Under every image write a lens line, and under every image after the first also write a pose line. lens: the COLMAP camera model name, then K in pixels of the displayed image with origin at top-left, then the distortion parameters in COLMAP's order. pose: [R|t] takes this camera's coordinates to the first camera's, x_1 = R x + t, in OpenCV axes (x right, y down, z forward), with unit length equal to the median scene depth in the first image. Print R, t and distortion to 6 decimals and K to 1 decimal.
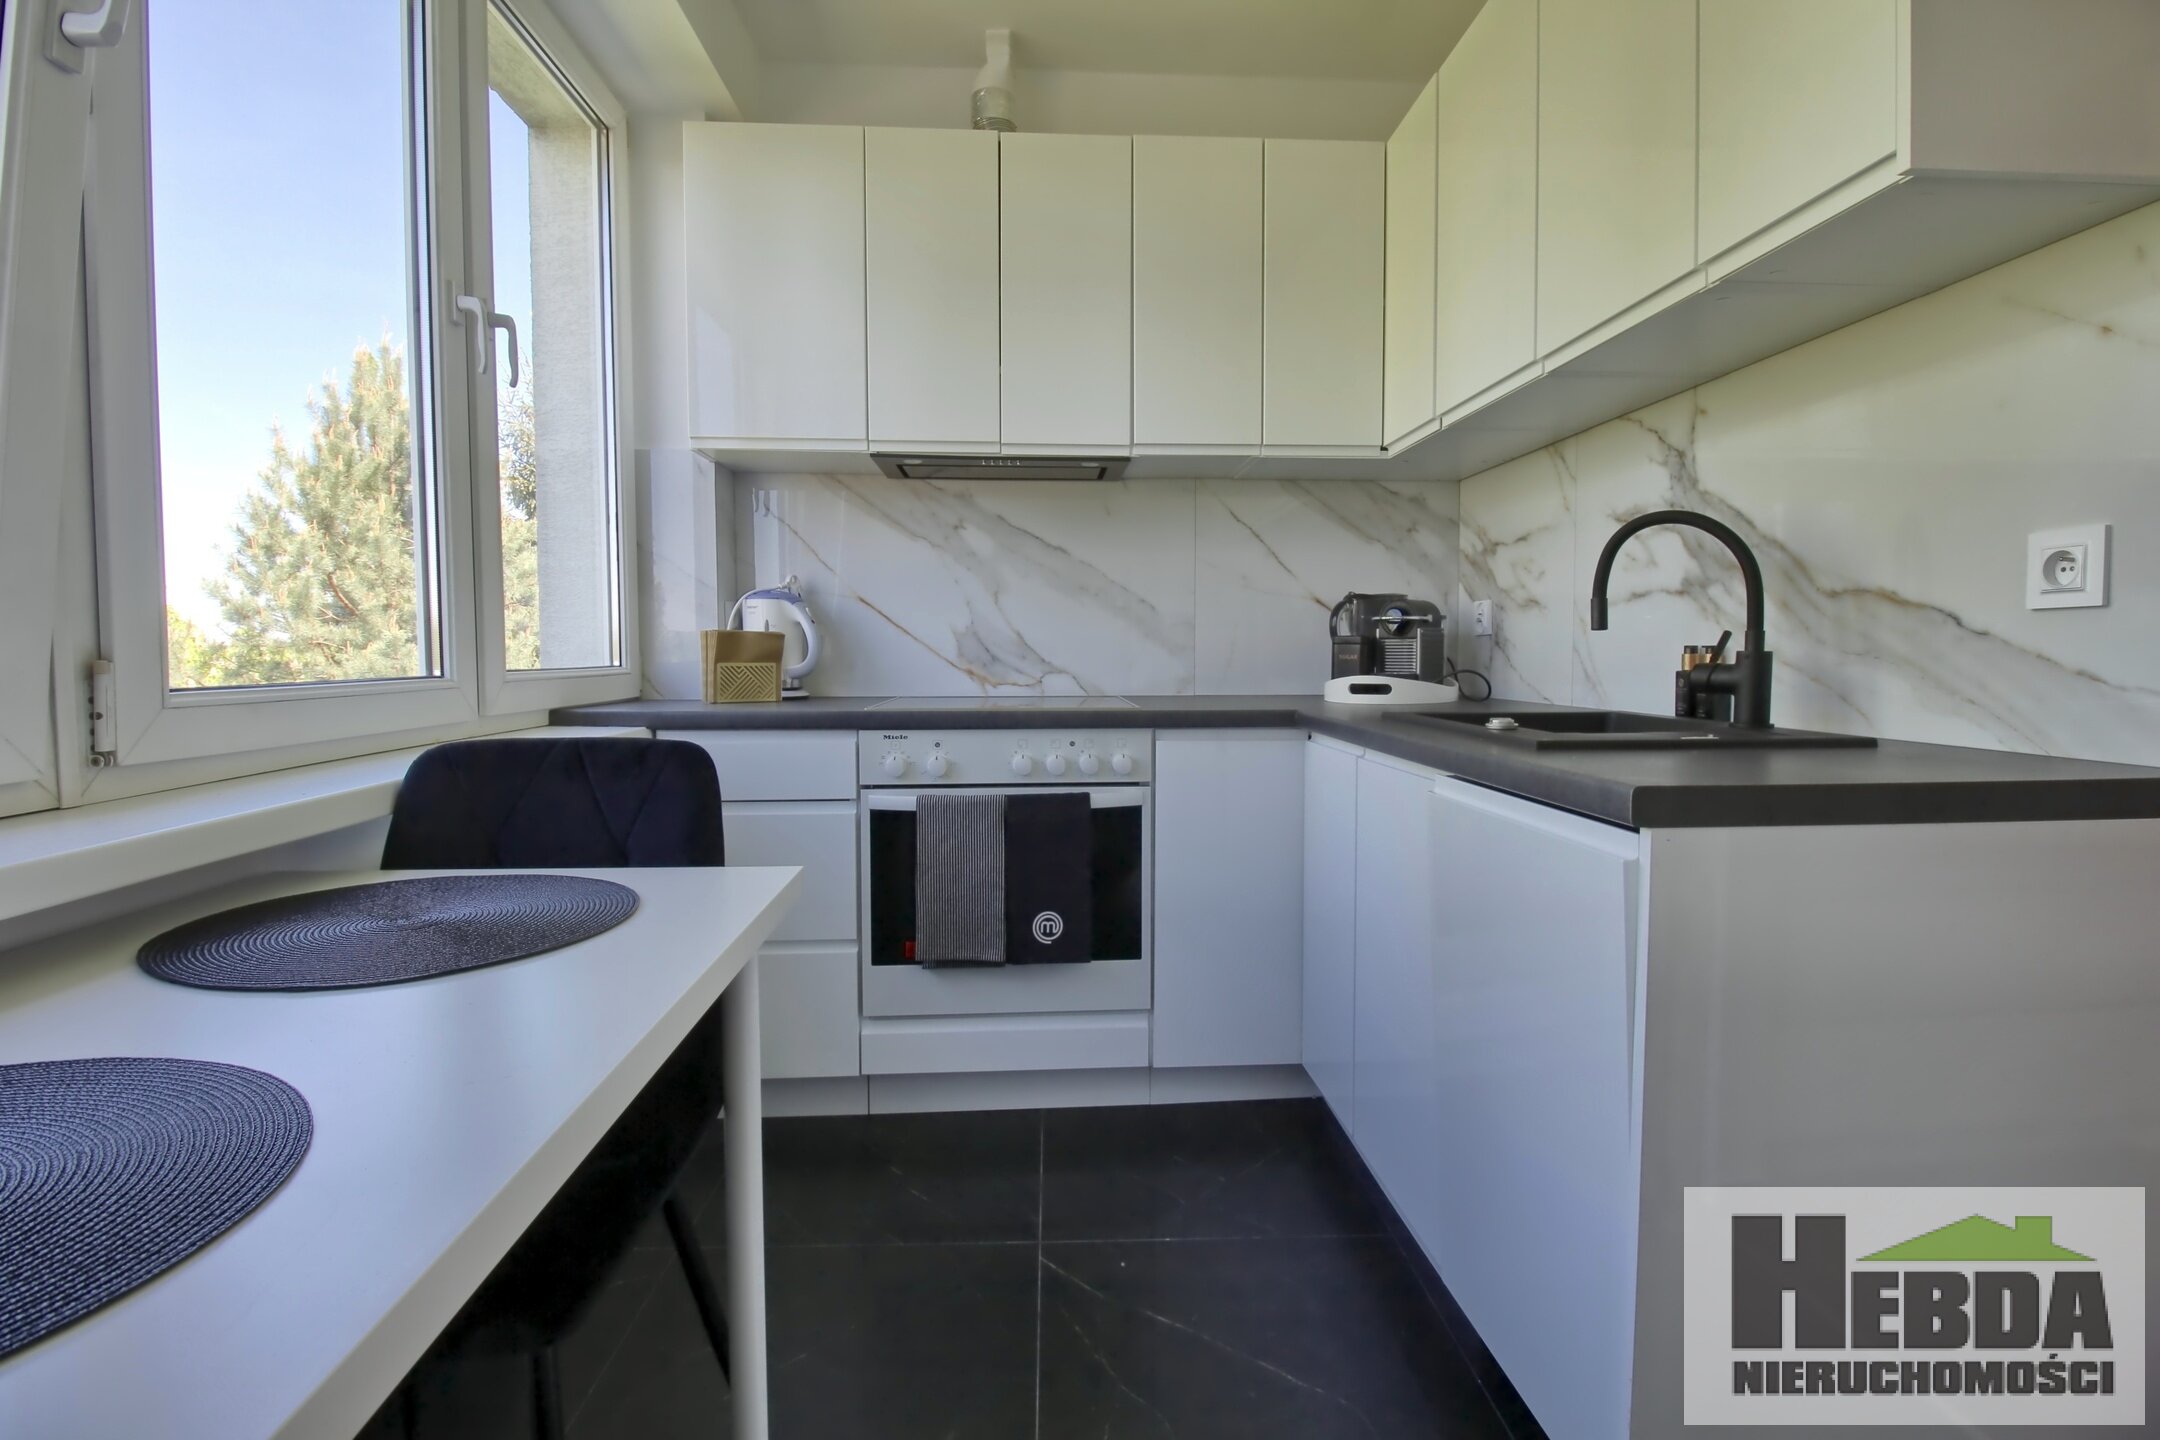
lens RADIAL K [[1005.3, 0, 1081.7], [0, 1005.3, 707.3], [0, 0, 1]] dist [0.003697, 0.000365]
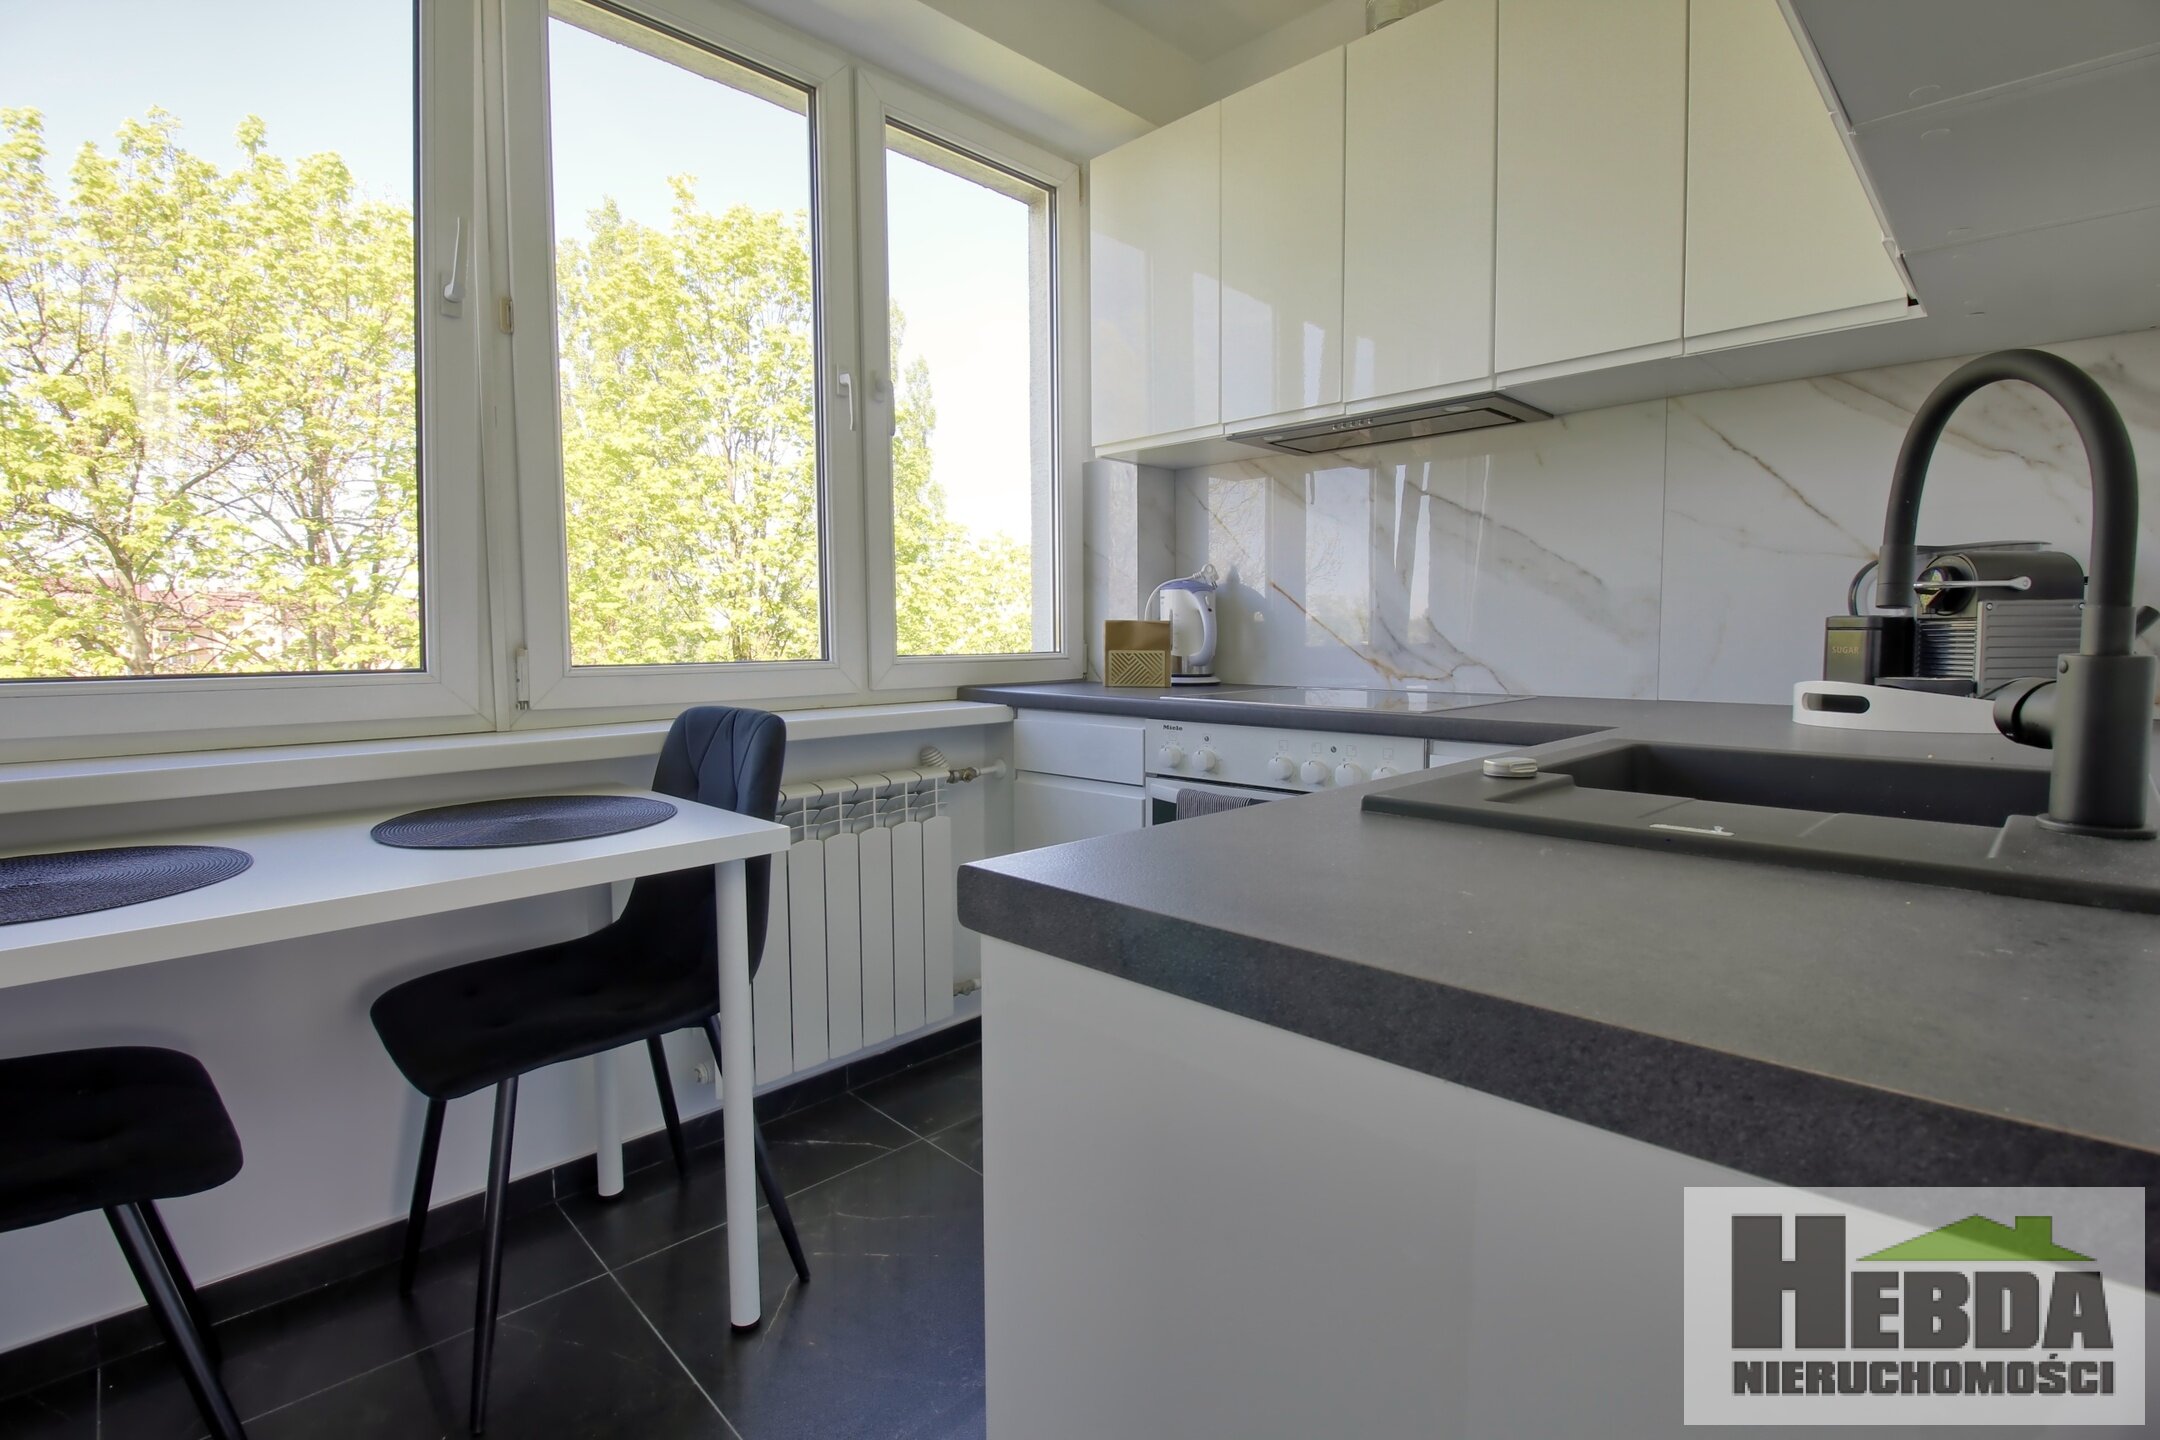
lens RADIAL K [[1005.3, 0, 1083.8], [0, 1005.3, 708.5], [0, 0, 1]] dist [0.003697, 0.000365]
pose [[0.669167, 0.053715, -0.741168, 0.420851], [-0.038462, 0.998551, 0.037643, -0.019790], [0.742116, 0.003317, 0.670264, 0.236241]]
